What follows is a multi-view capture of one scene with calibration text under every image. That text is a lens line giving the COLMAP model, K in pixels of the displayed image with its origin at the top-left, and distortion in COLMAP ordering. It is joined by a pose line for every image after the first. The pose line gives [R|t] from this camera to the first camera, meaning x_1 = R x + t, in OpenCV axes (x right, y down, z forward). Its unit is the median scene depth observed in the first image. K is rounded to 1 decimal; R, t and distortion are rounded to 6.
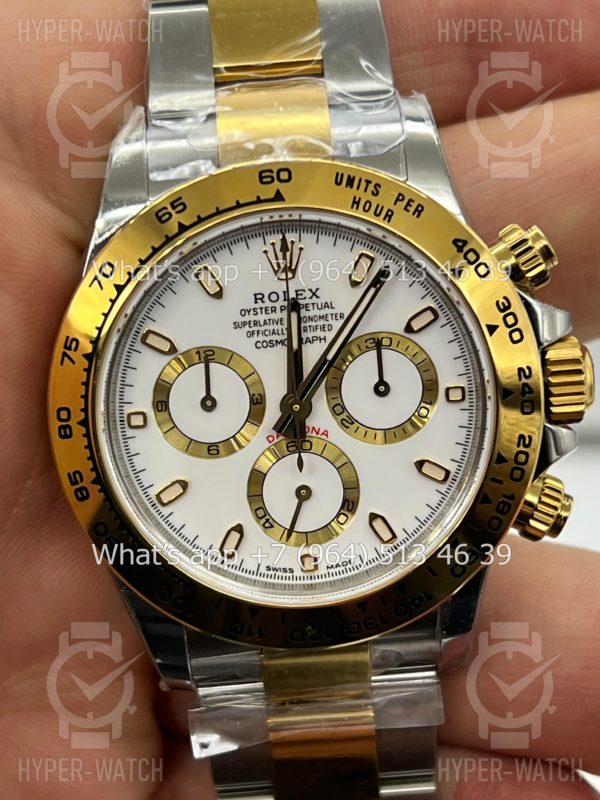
lens RADIAL K [[1874.8, 0, 300.0], [0, 1874.8, 400.0], [0, 0, 1]] dist [0.316350, -0.481161]
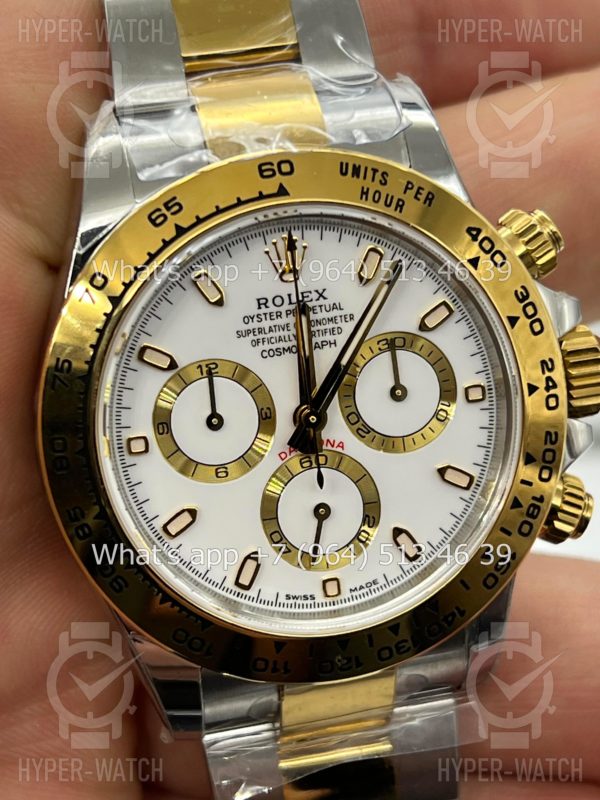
lens RADIAL K [[1874.8, 0, 300.0], [0, 1874.8, 400.0], [0, 0, 1]] dist [0.316350, -0.481161]
pose [[0.981392, -0.067715, 0.179677, -0.171555], [0.070843, 0.997426, -0.011040, 0.004347], [-0.178467, 0.023564, 0.983664, 0.095641]]
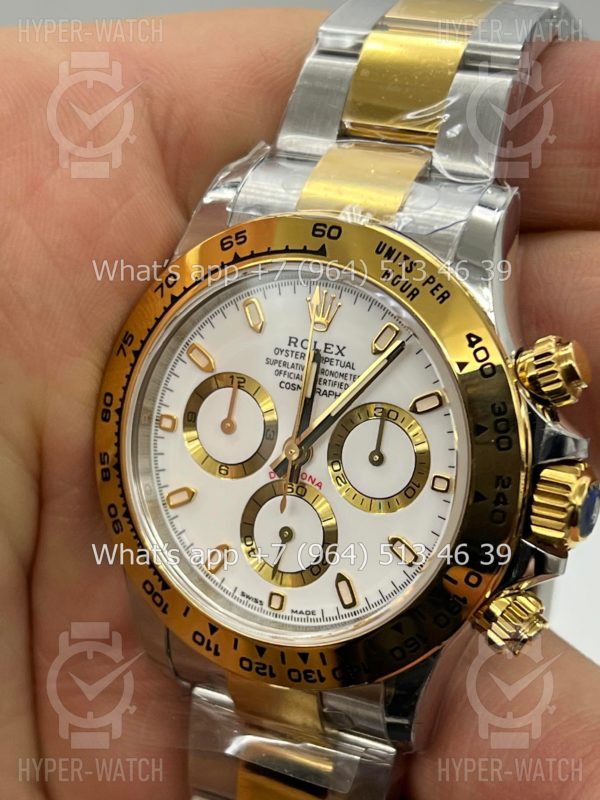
lens RADIAL K [[1877.4, 0, 300.0], [0, 1877.4, 400.0], [0, 0, 1]] dist [0.212029, 0.173818]
pose [[0.865547, 0.264472, -0.425304, 0.432107], [-0.266398, 0.962223, 0.056197, -0.082469], [0.424100, 0.064659, 0.903304, 0.063229]]
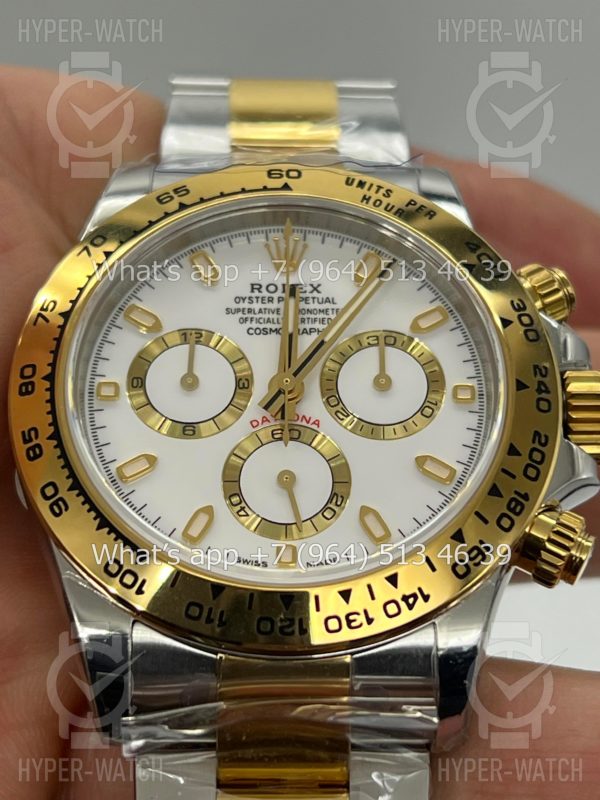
lens RADIAL K [[1877.4, 0, 300.0], [0, 1877.4, 400.0], [0, 0, 1]] dist [0.212029, 0.173818]
pose [[0.996870, 0.075911, -0.022093, 0.024660], [-0.075261, 0.825556, -0.559279, 0.509919], [-0.024216, 0.559191, 0.828685, 0.258114]]
